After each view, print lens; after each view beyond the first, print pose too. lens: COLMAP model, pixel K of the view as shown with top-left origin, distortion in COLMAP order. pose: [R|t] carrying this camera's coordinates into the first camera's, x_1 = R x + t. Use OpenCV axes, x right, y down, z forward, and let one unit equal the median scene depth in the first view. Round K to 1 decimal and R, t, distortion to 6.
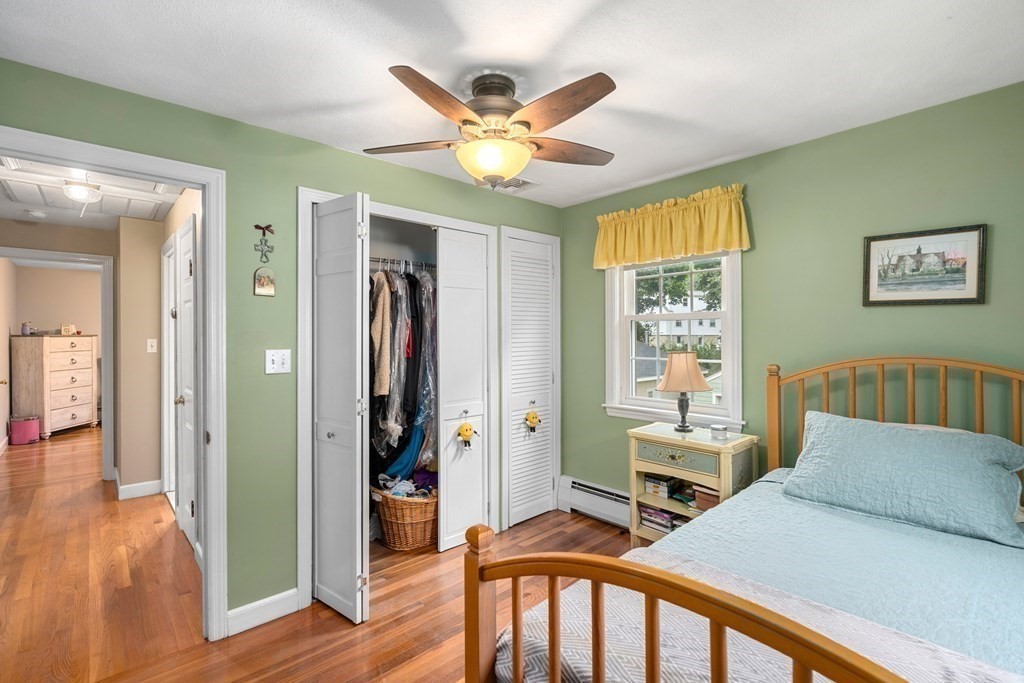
lens RADIAL K [[469.1, 0, 511.8], [0, 469.1, 335.6], [0, 0, 1]] dist [-0.004693, 0.002447]
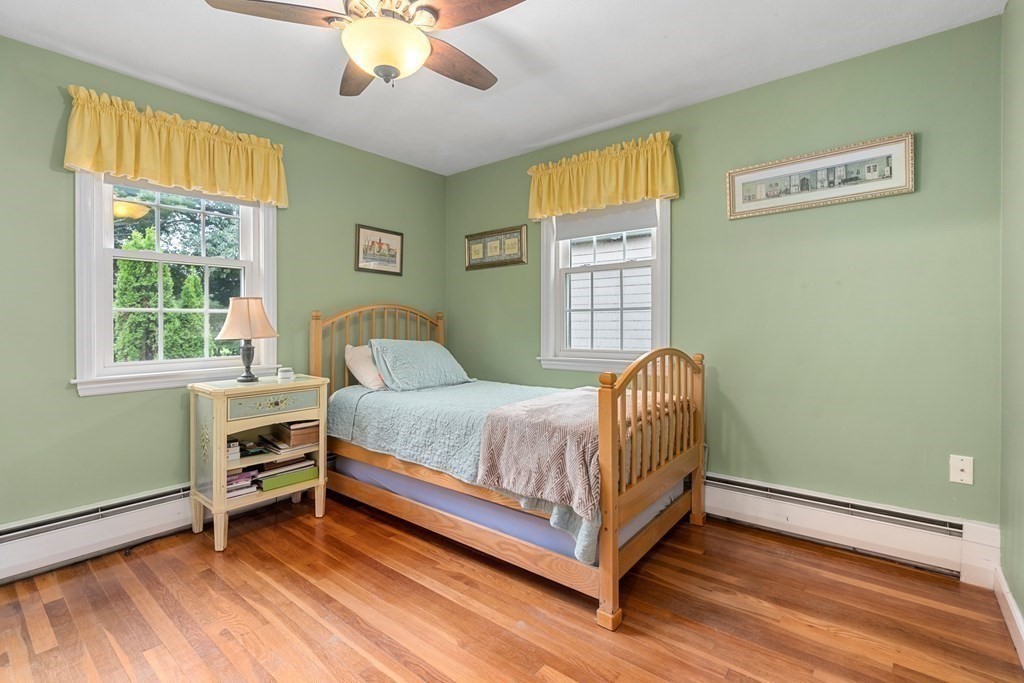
lens RADIAL K [[469.1, 0, 511.6], [0, 469.1, 322.9], [0, 0, 1]] dist [-0.004693, 0.002447]
pose [[-0.149097, 0.006414, 0.988802, -0.785944], [0.009347, 0.999943, -0.005077, 0.115342], [-0.988778, 0.008485, -0.149149, 0.747754]]
